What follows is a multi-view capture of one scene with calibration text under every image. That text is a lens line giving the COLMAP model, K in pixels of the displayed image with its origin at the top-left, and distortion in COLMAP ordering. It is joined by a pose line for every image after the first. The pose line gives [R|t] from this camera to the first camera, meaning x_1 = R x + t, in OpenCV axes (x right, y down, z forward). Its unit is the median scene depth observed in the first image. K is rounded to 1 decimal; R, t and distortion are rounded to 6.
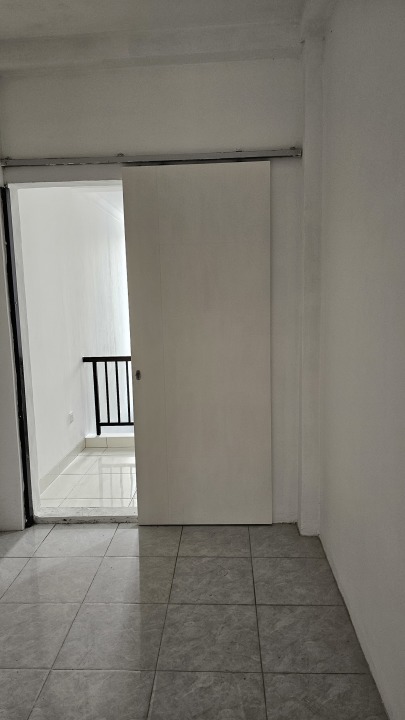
lens RADIAL K [[474.3, 0, 202.7], [0, 474.3, 360.2], [0, 0, 1]] dist [-0.000739, -0.000033]
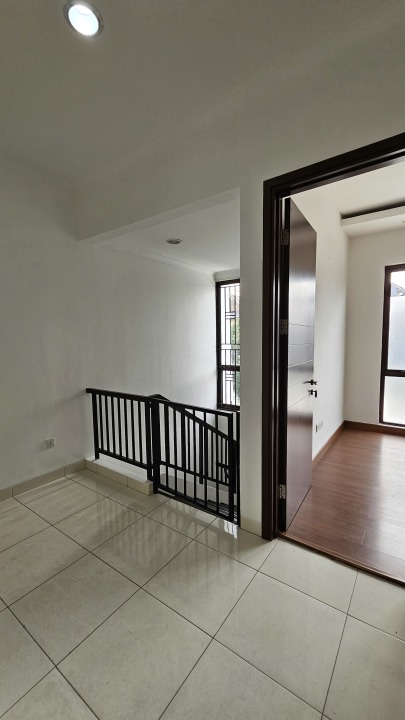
lens RADIAL K [[294.3, 0, 201.3], [0, 294.3, 363.7], [0, 0, 1]] dist [-0.001834, 0.000052]
pose [[0.834520, 0.062640, -0.547406, 0.354734], [-0.085458, 0.996209, -0.016283, -0.076264], [0.544311, 0.060369, 0.836709, 0.559025]]
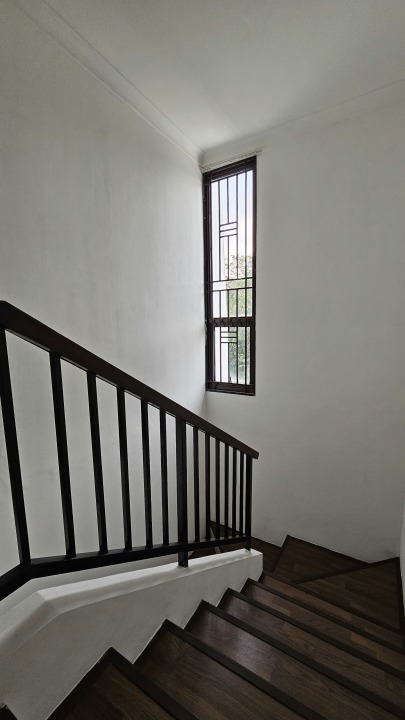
lens RADIAL K [[294.3, 0, 204.0], [0, 294.3, 362.9], [0, 0, 1]] dist [-0.001834, 0.000052]
pose [[0.877659, 0.068293, -0.474396, 0.115719], [-0.074578, 0.997200, 0.005581, 0.004598], [0.473449, 0.030481, 0.880294, 0.936708]]
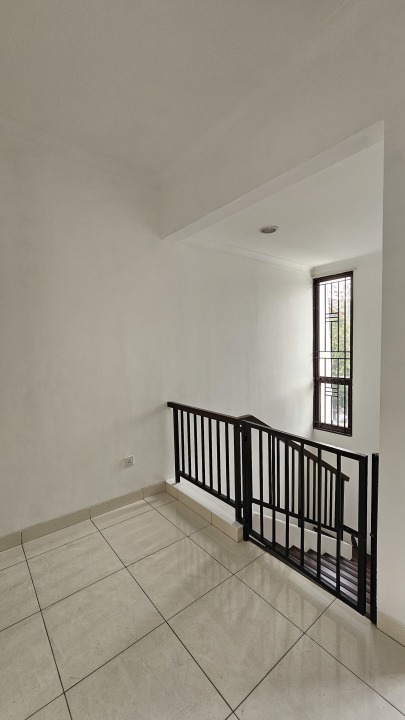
lens RADIAL K [[294.3, 0, 202.0], [0, 294.3, 361.7], [0, 0, 1]] dist [-0.001834, 0.000052]
pose [[0.659102, 0.052392, -0.750226, 0.263047], [-0.101645, 0.994623, -0.019840, -0.086277], [0.745153, 0.089333, 0.660884, 0.630519]]
